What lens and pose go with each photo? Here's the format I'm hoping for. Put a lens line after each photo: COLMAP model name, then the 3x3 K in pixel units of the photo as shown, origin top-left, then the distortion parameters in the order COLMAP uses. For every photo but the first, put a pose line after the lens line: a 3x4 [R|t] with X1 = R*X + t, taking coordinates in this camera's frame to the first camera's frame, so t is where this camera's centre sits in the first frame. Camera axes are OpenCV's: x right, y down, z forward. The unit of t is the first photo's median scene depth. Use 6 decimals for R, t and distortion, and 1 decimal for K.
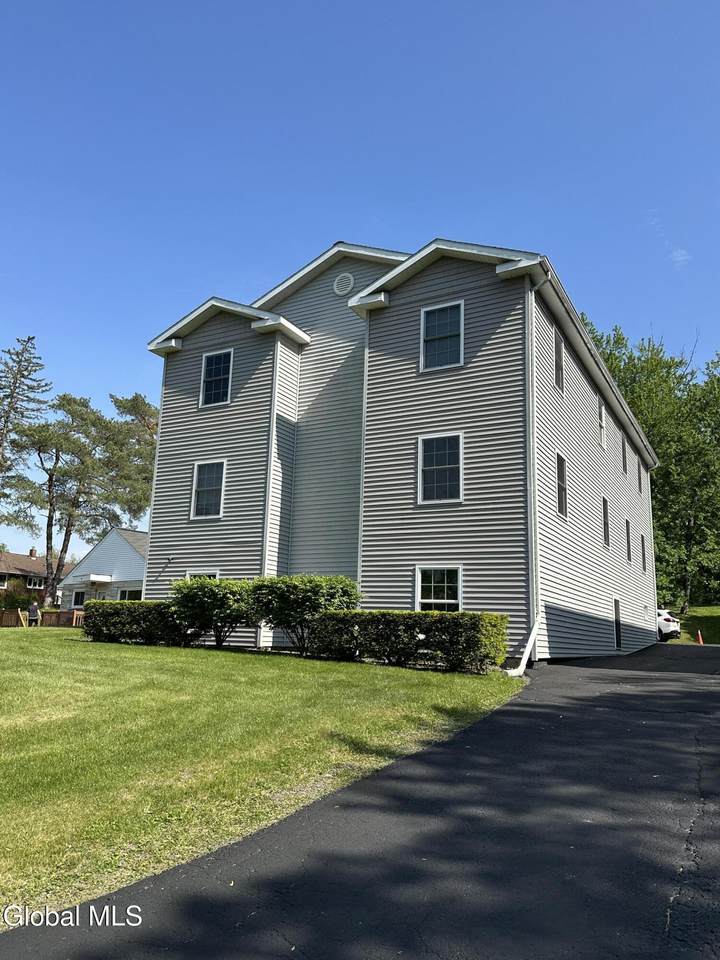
lens RADIAL K [[699.7, 0, 360.0], [0, 699.7, 480.0], [0, 0, 1]] dist [0.109168, -0.000526]
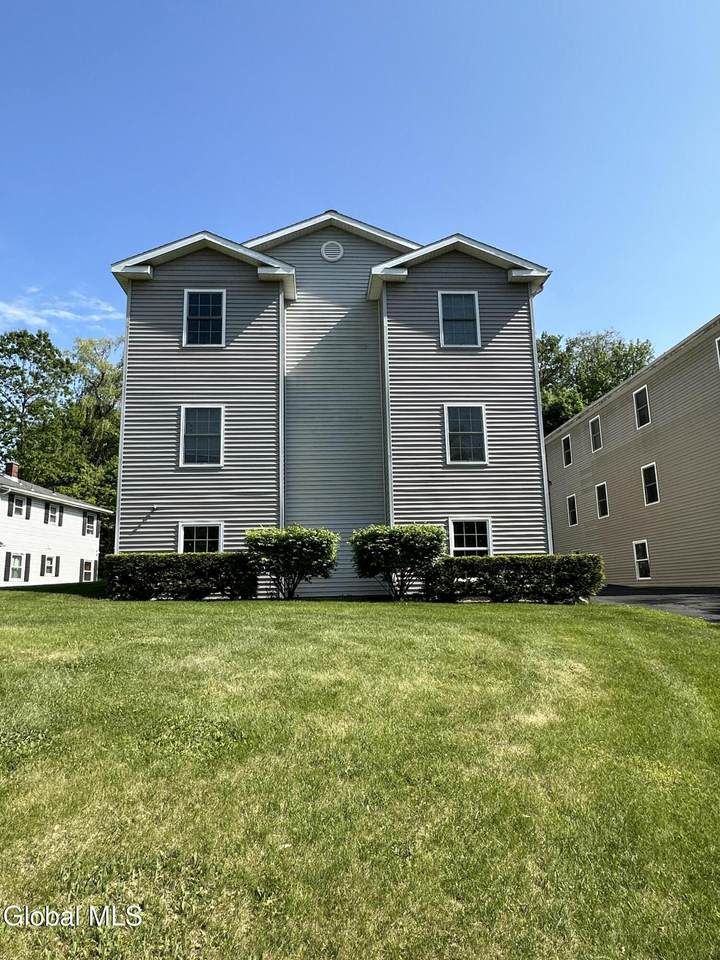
lens RADIAL K [[580.1, 0, 360.0], [0, 580.1, 480.0], [0, 0, 1]] dist [-0.004641, -0.000621]
pose [[0.849776, 0.044436, 0.525268, -0.477727], [-0.067298, 0.997432, 0.024496, 0.042672], [-0.522831, -0.056166, 0.850584, 0.253605]]
